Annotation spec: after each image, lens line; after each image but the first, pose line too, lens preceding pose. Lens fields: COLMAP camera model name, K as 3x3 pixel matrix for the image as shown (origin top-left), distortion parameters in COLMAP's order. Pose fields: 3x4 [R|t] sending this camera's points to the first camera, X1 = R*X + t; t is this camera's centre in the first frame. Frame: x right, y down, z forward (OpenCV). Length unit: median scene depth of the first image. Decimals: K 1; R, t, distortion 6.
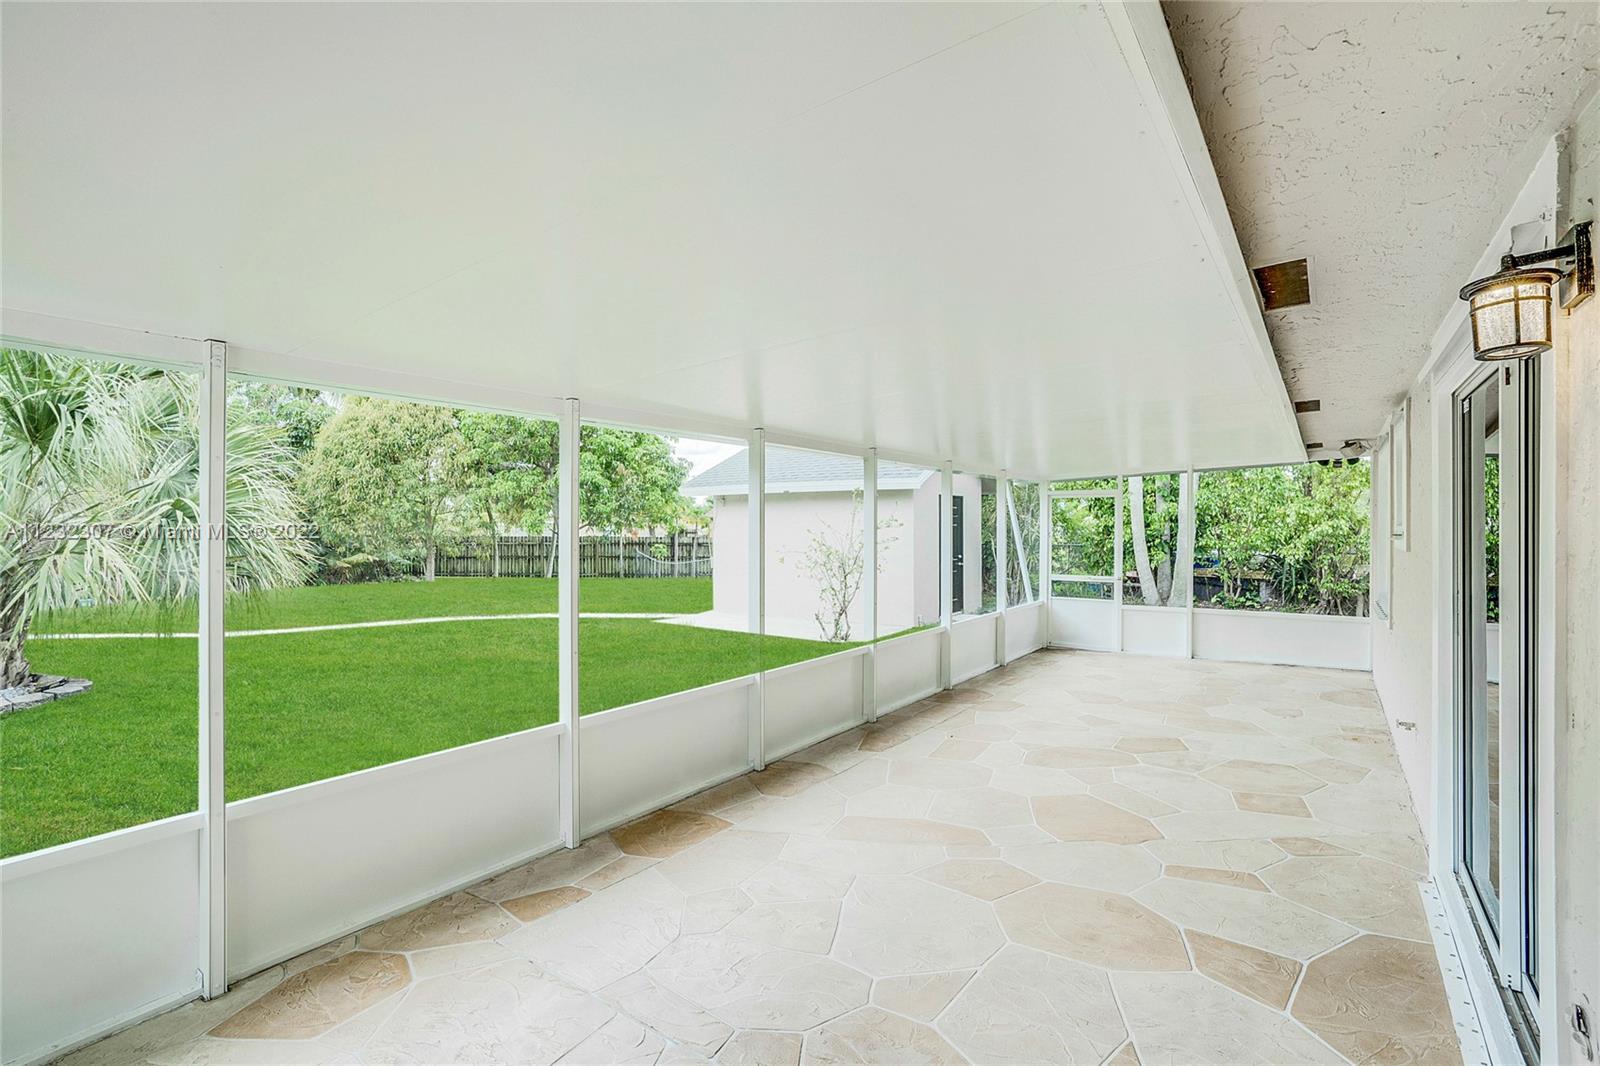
lens RADIAL K [[749.6, 0, 802.6], [0, 749.6, 532.1], [0, 0, 1]] dist [-0.000163, 0.002288]
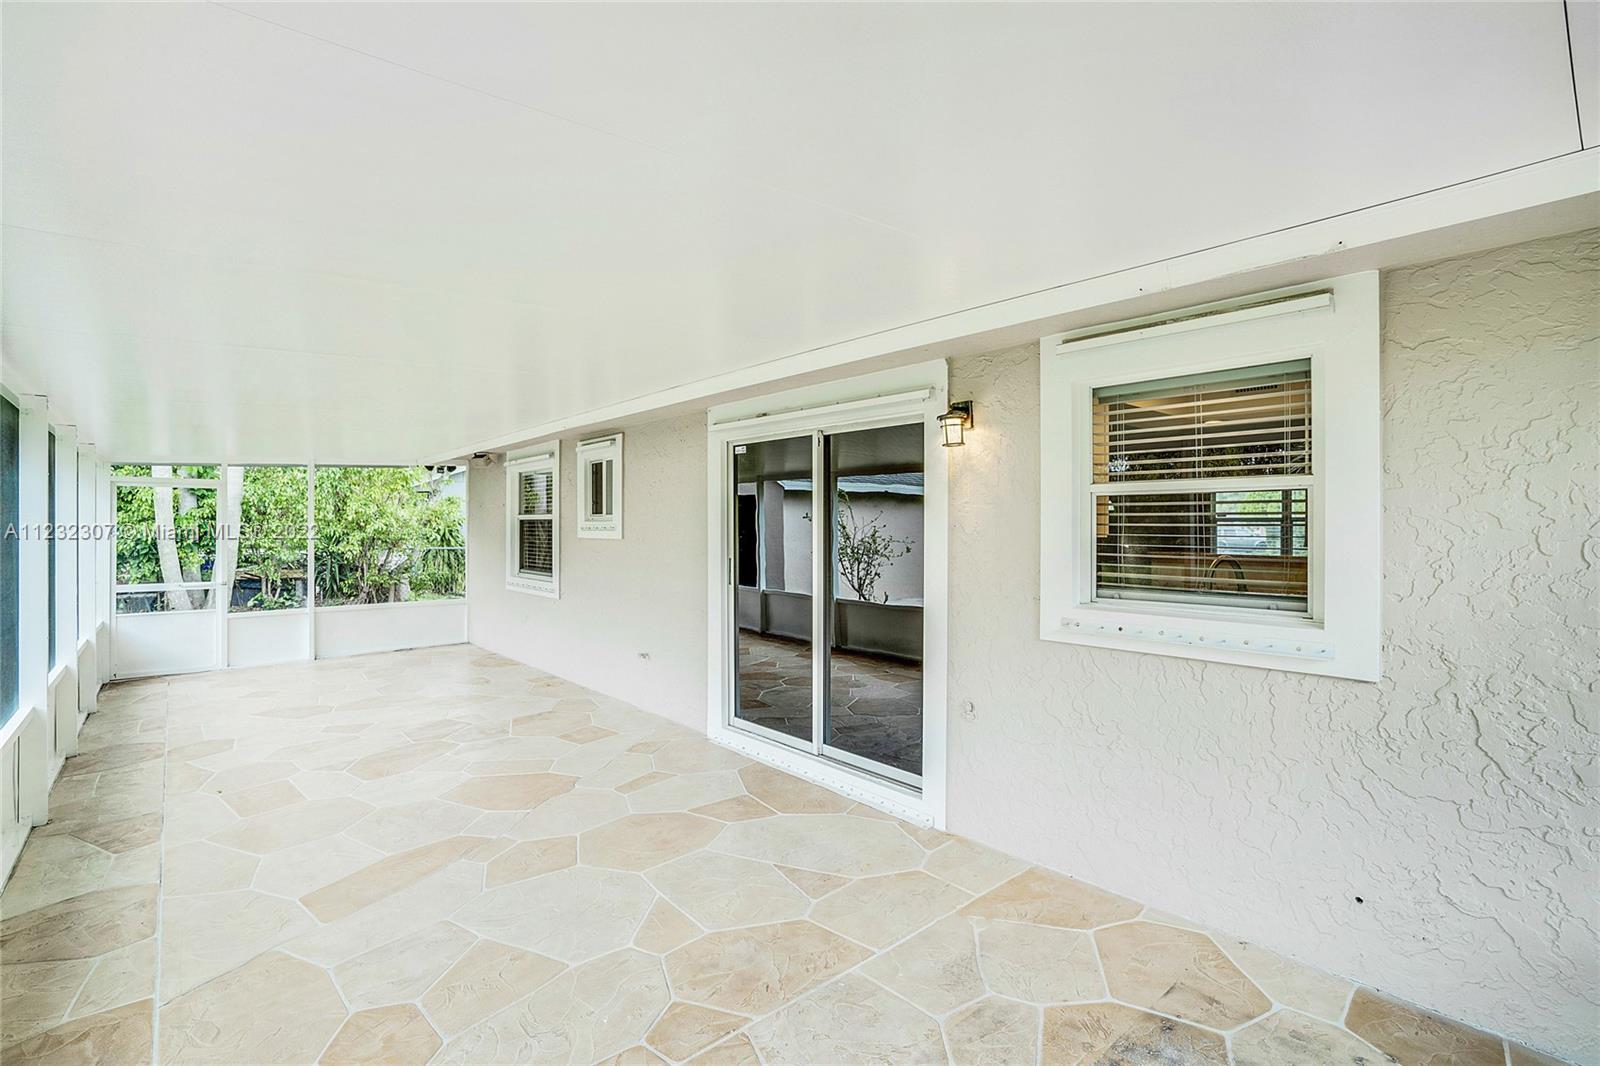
lens RADIAL K [[749.6, 0, 805.3], [0, 749.6, 526.2], [0, 0, 1]] dist [-0.000163, 0.002288]
pose [[0.233625, 0.005394, 0.972312, -0.476539], [0.004115, 0.999970, -0.006536, 0.010062], [-0.972318, 0.005528, 0.233596, 0.283263]]
